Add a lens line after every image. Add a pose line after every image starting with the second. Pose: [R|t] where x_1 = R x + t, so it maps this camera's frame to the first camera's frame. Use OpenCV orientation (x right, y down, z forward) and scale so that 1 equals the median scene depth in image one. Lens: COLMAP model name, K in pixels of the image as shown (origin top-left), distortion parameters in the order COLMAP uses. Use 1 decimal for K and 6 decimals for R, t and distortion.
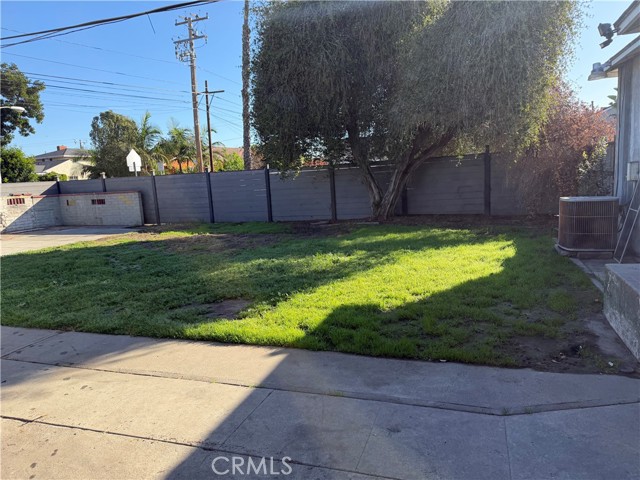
lens RADIAL K [[440.2, 0, 320.0], [0, 440.2, 240.0], [0, 0, 1]] dist [0.107139, -0.175262]
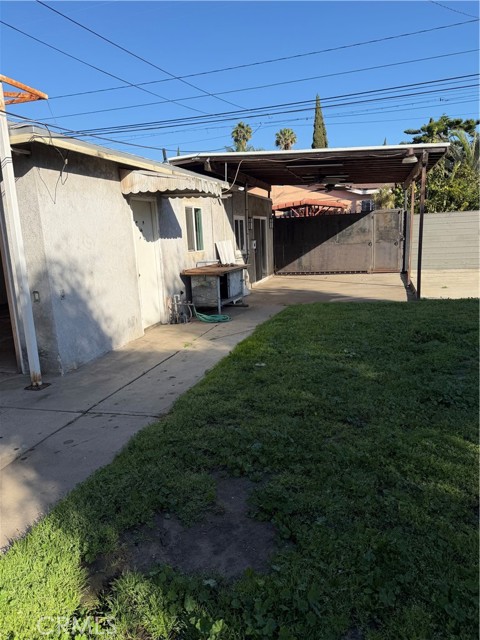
lens RADIAL K [[440.2, 0, 240.0], [0, 440.2, 320.0], [0, 0, 1]] dist [0.107139, -0.175262]
pose [[0.060773, 0.239406, -0.969016, 0.172613], [-0.097854, 0.967563, 0.232910, -0.171233], [0.993343, 0.080667, 0.082229, 1.132941]]
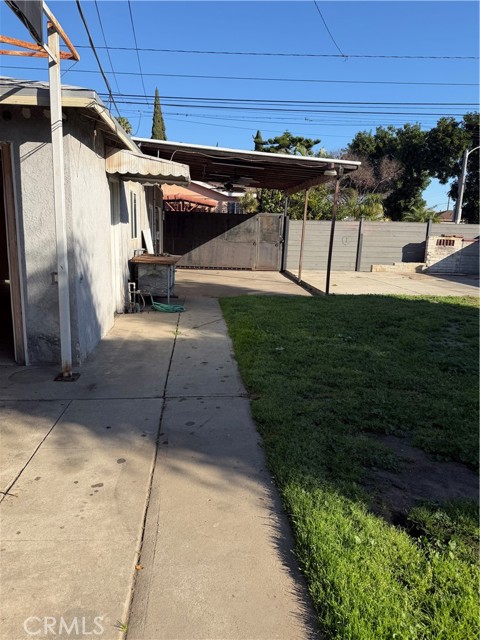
lens RADIAL K [[440.2, 0, 240.0], [0, 440.2, 320.0], [0, 0, 1]] dist [0.107139, -0.175262]
pose [[0.413843, 0.249223, -0.875569, 0.118157], [-0.182926, 0.964945, 0.188202, -0.092394], [0.891780, 0.082279, 0.444925, 0.650172]]
